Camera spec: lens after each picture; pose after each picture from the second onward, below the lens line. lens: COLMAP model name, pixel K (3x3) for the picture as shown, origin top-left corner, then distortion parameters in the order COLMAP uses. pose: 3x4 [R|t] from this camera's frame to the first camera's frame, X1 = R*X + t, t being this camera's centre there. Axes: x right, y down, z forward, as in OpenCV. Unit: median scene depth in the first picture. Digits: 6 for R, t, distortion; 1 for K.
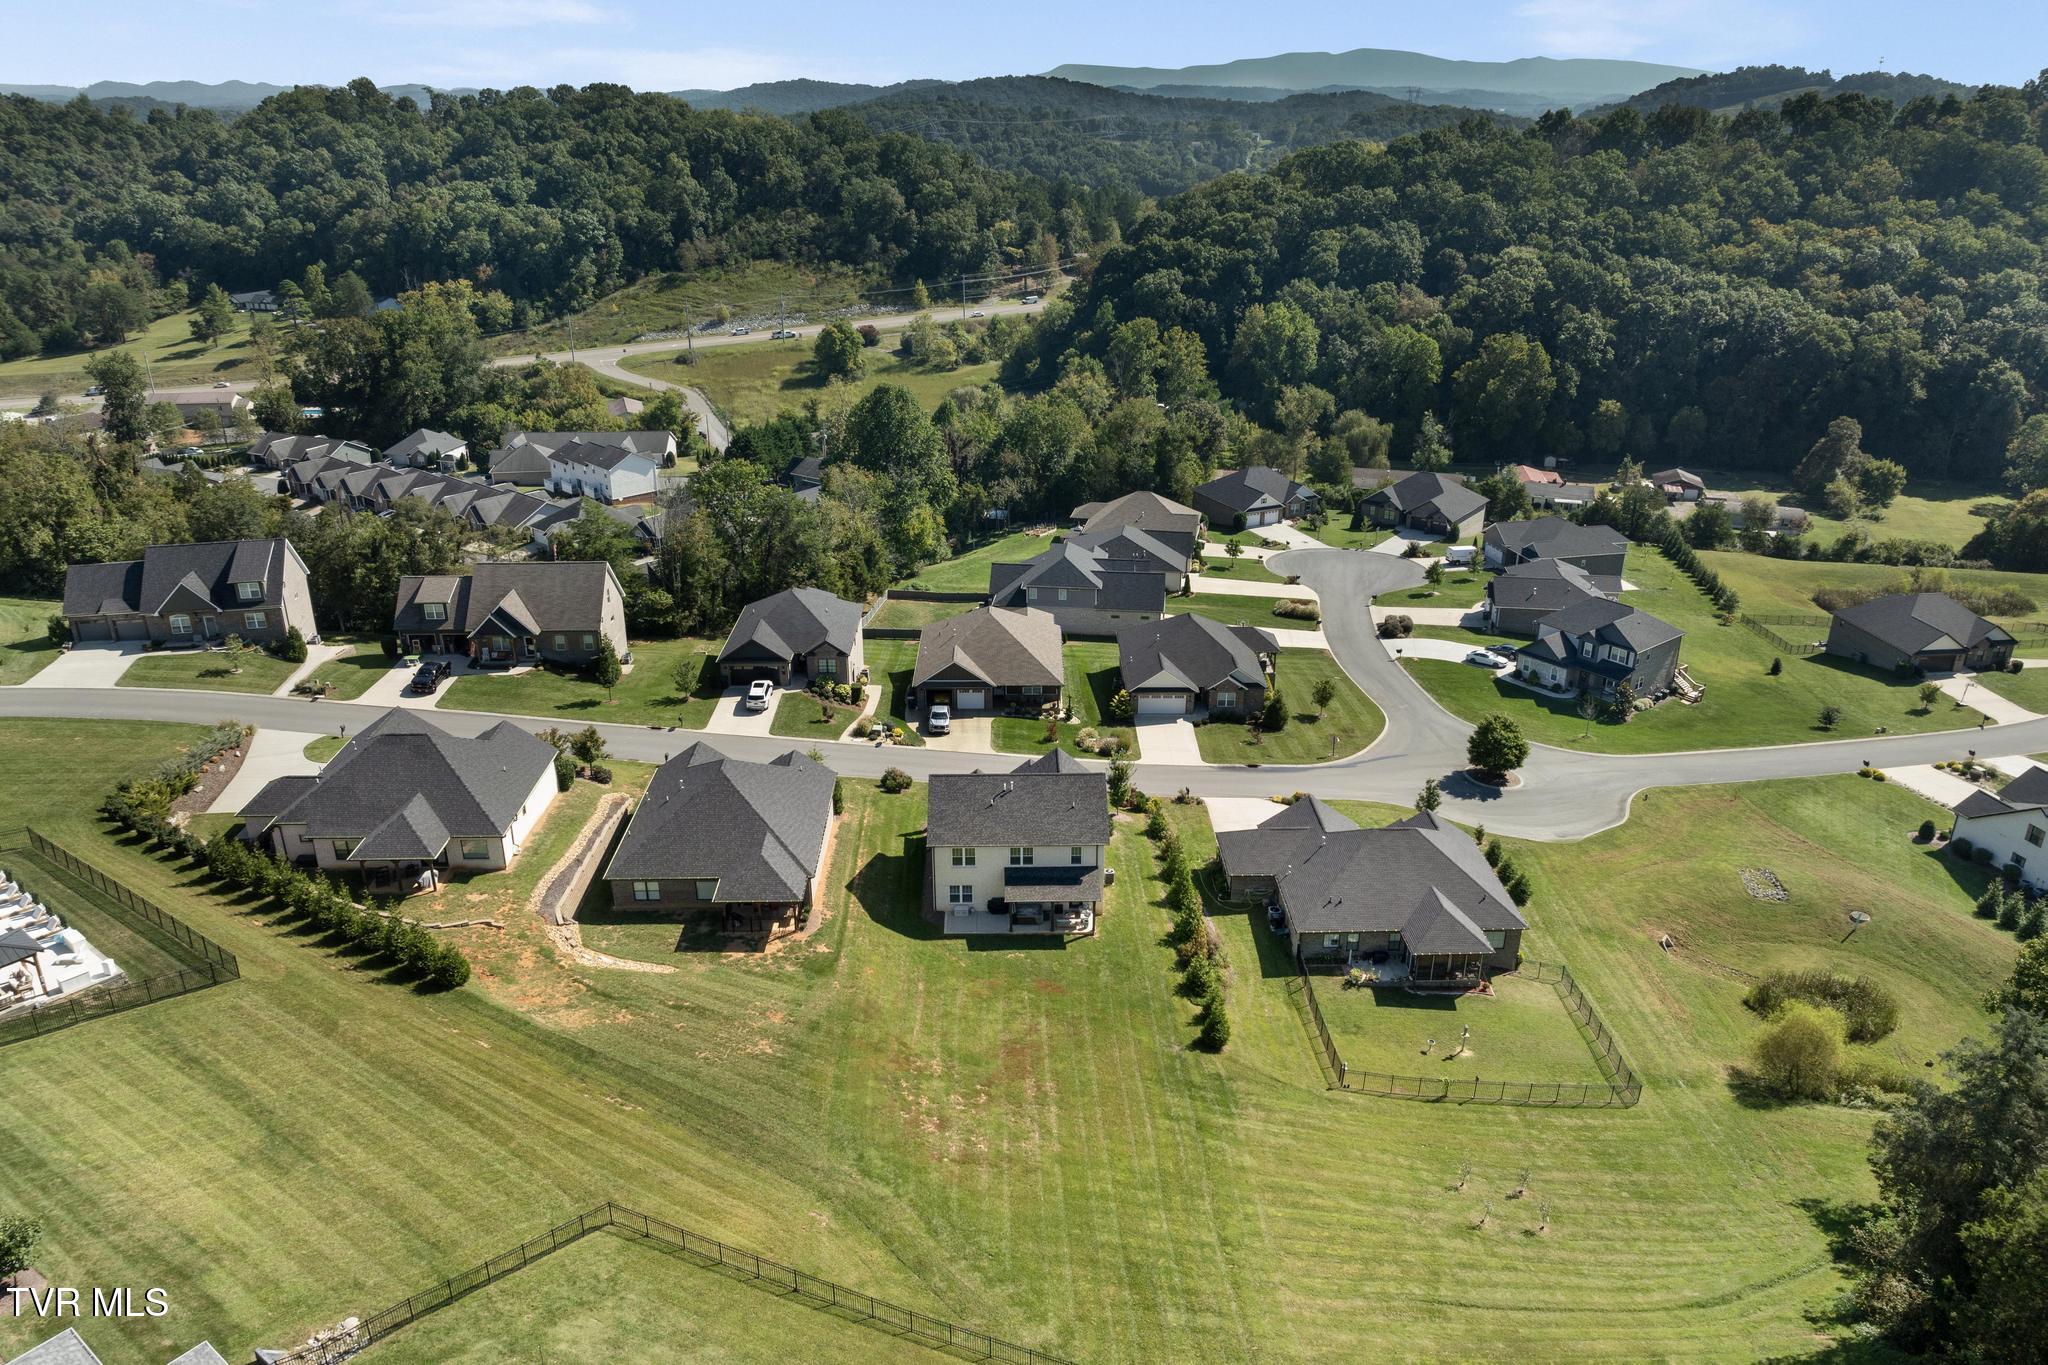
lens RADIAL K [[1435.7, 0, 1031.9], [0, 1435.7, 698.2], [0, 0, 1]] dist [-0.039056, 0.012364]
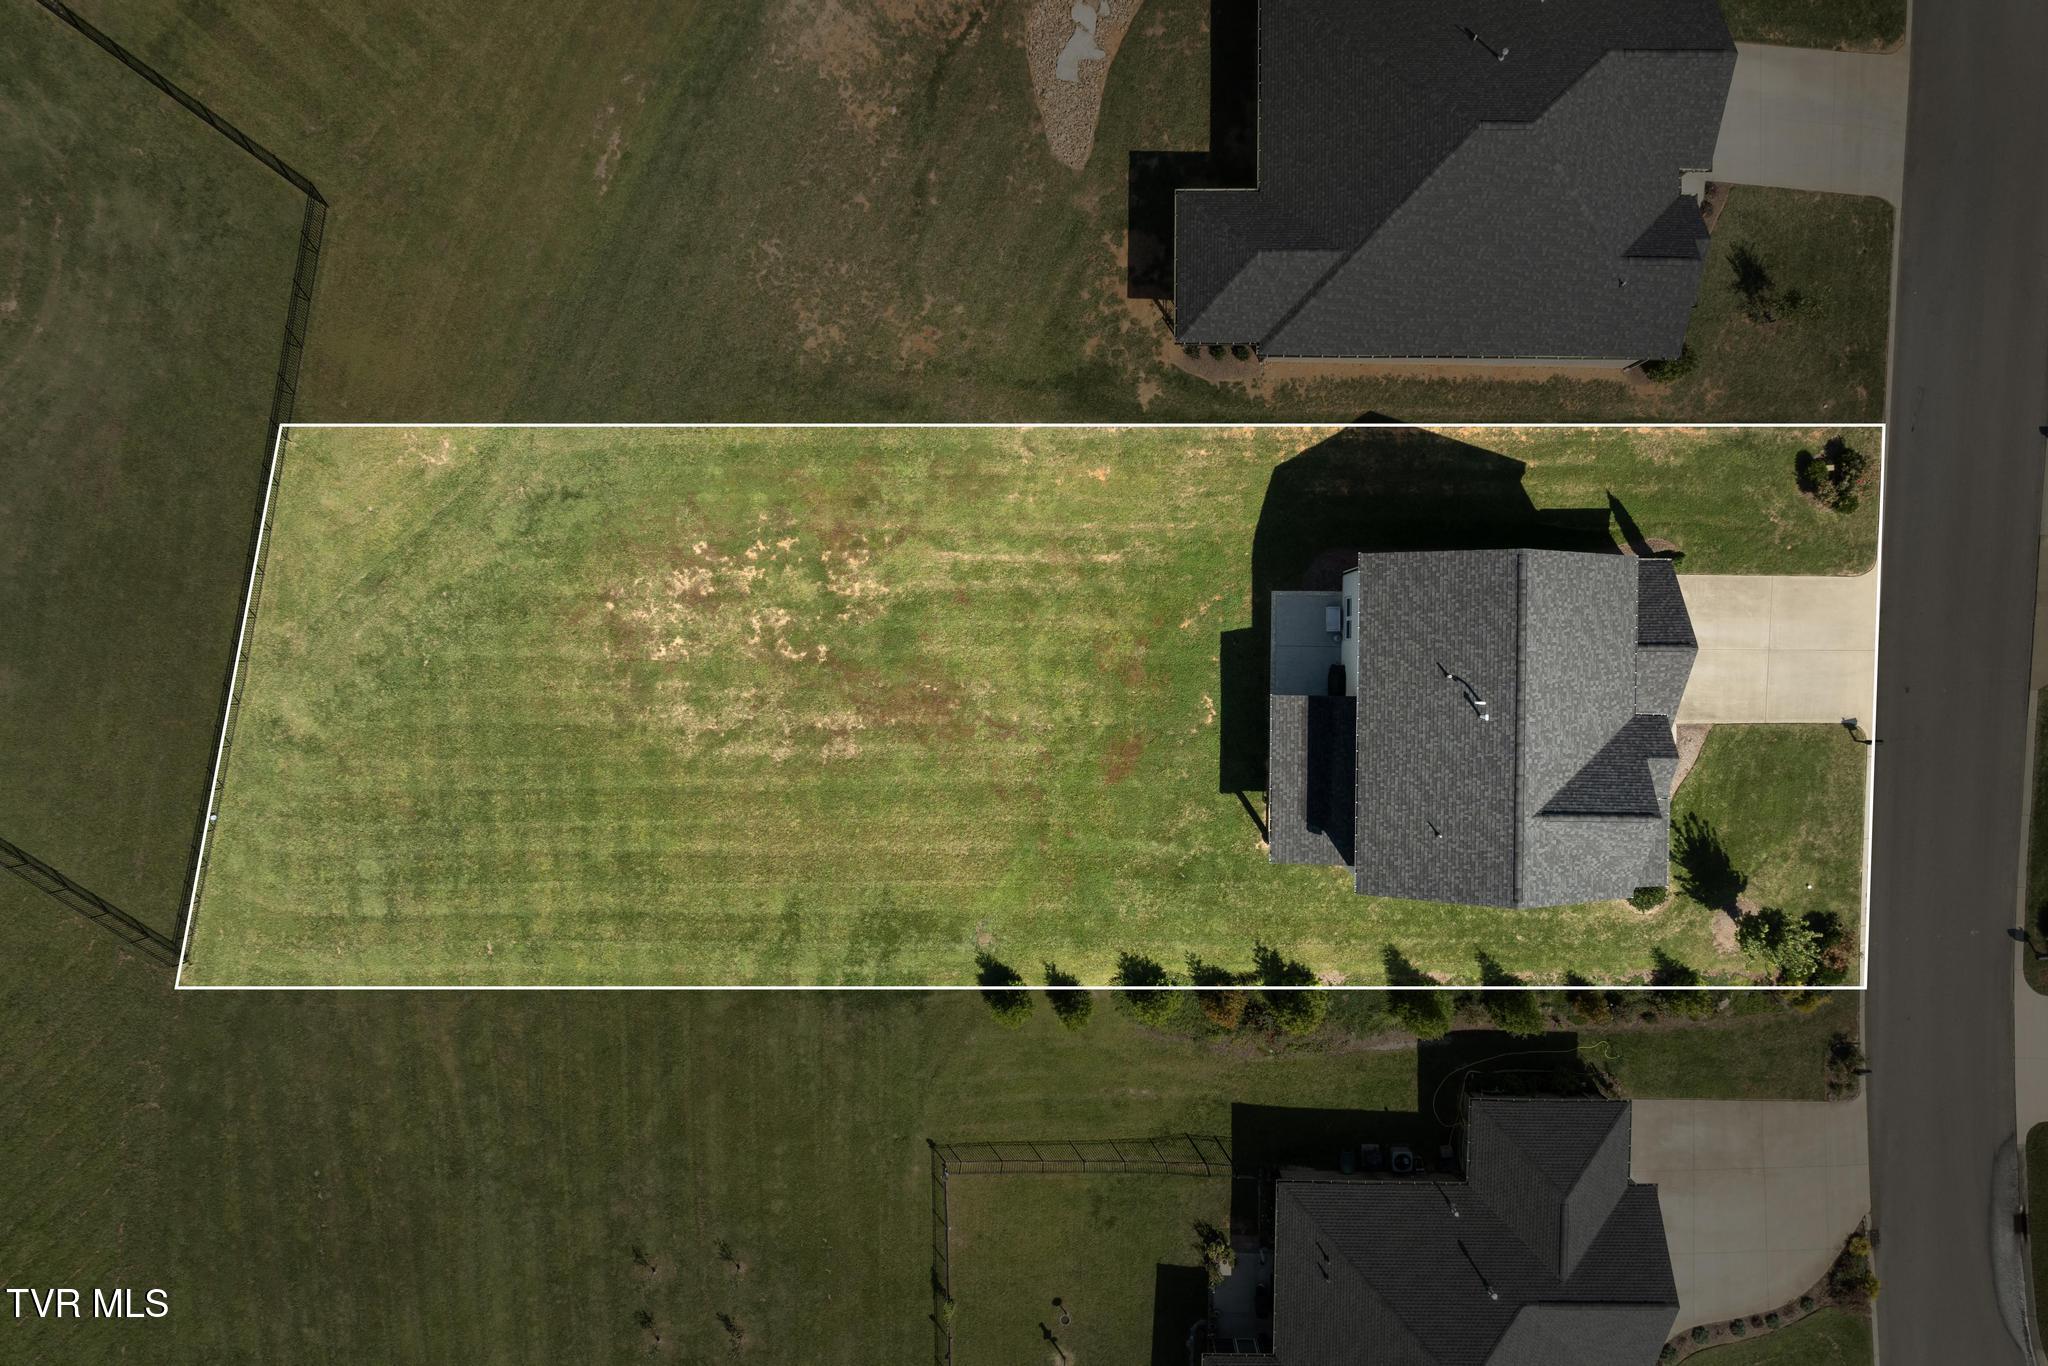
lens RADIAL K [[1434.7, 0, 1037.7], [0, 1434.7, 678.7], [0, 0, 1]] dist [-0.029915, -0.006277]
pose [[-0.036123, 0.999300, 0.009703, -0.014600], [-0.363596, -0.022186, 0.931292, -0.189844], [0.930856, 0.030114, 0.364143, 0.371523]]
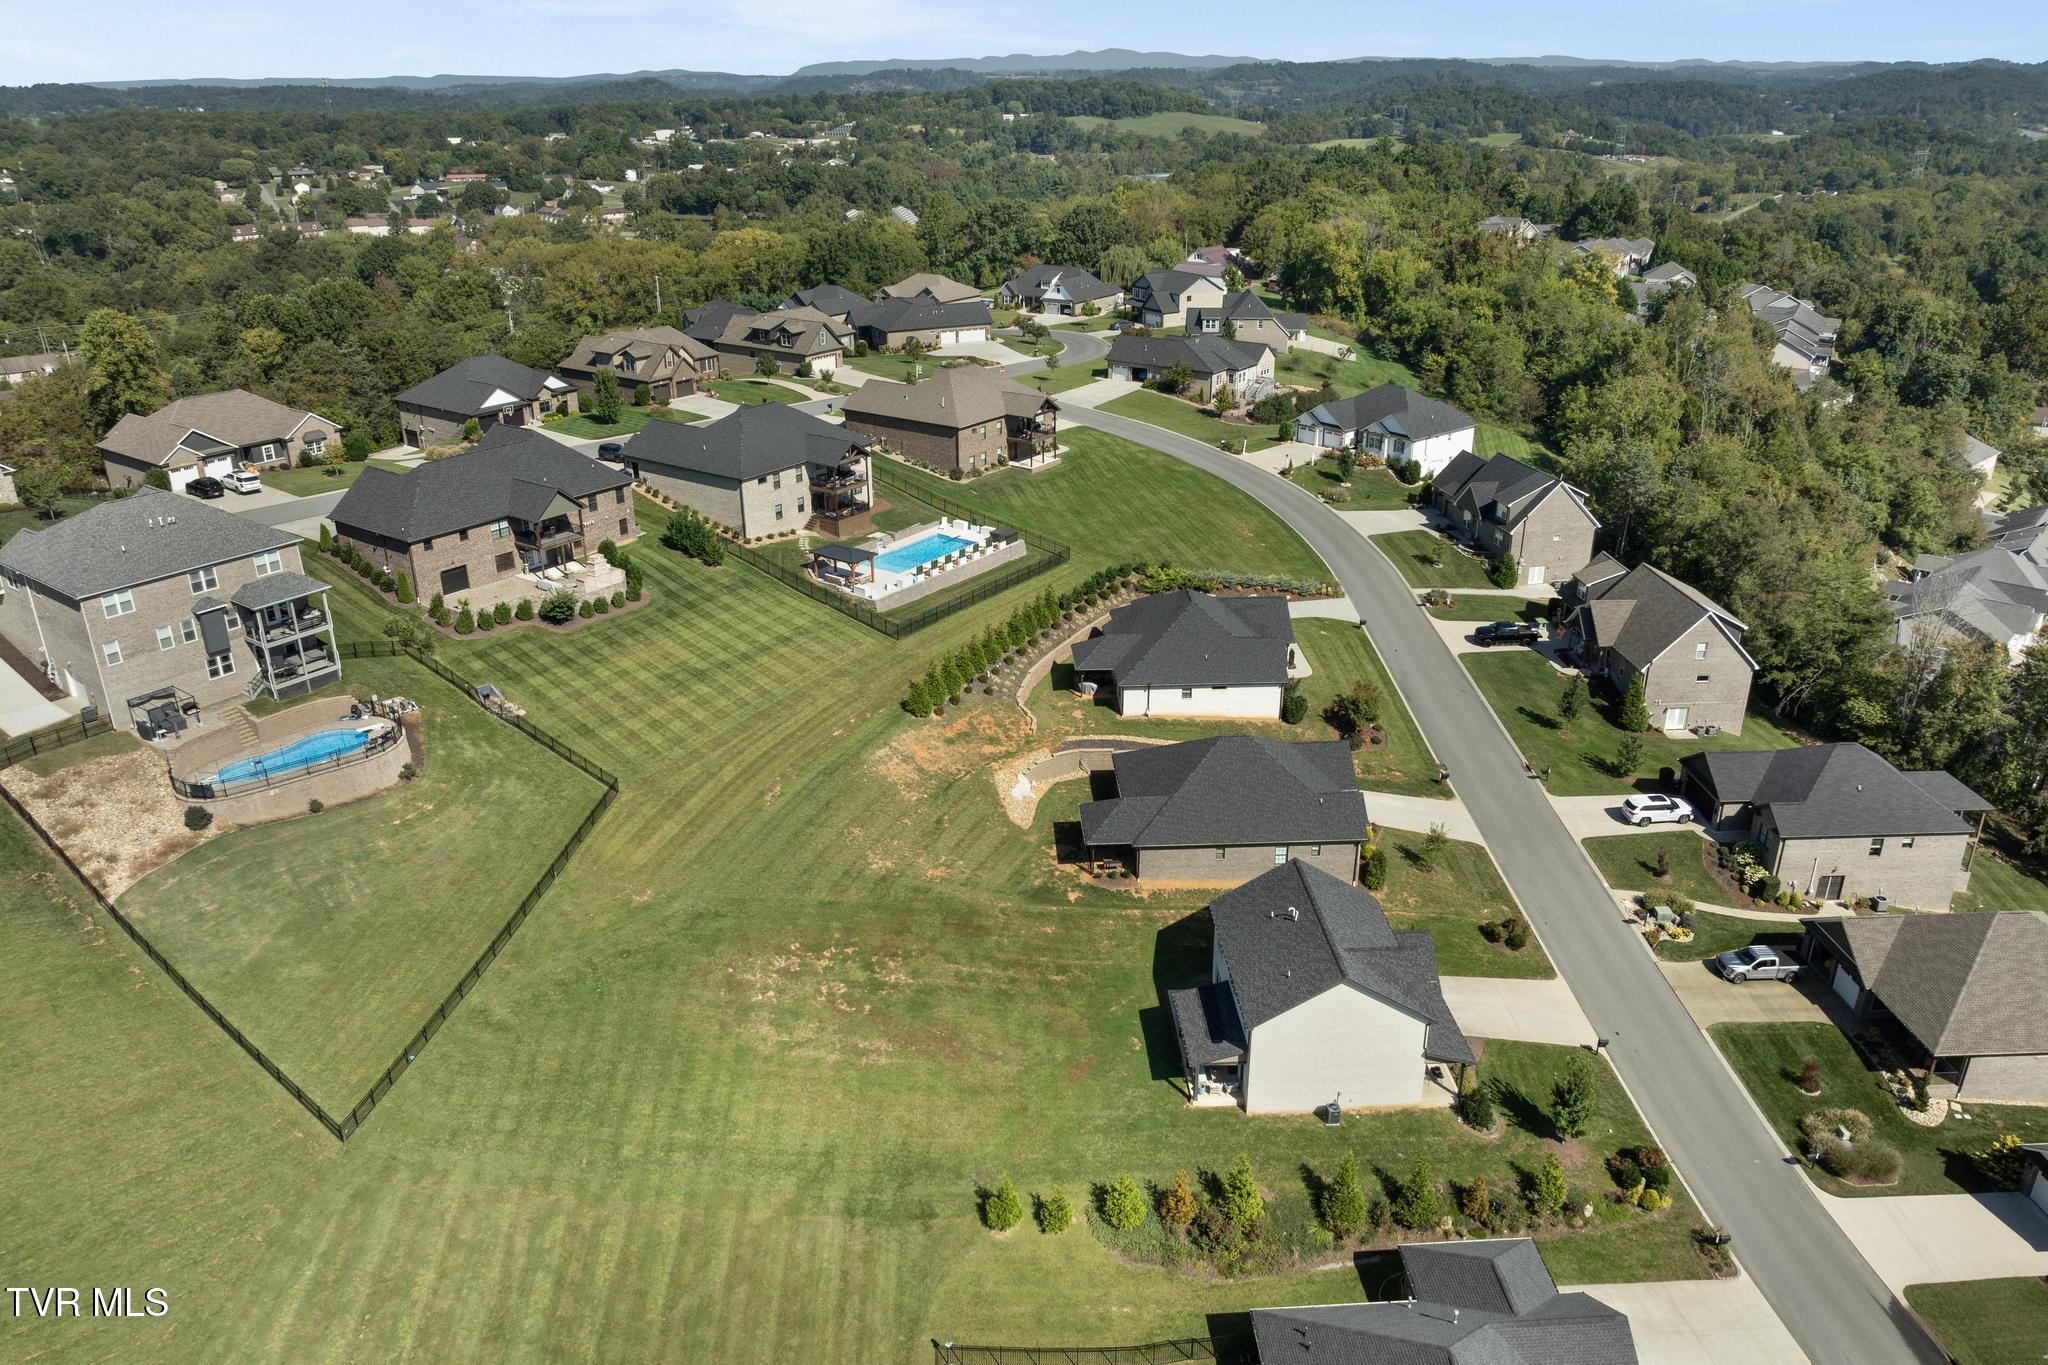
lens RADIAL K [[1443.8, 0, 1031.4], [0, 1443.8, 678.1], [0, 0, 1]] dist [-0.034575, 0.001185]
pose [[0.019794, 0.383621, -0.923278, 0.369982], [-0.386234, 0.854704, 0.346848, -0.150411], [0.922188, 0.349736, 0.165086, 0.377293]]
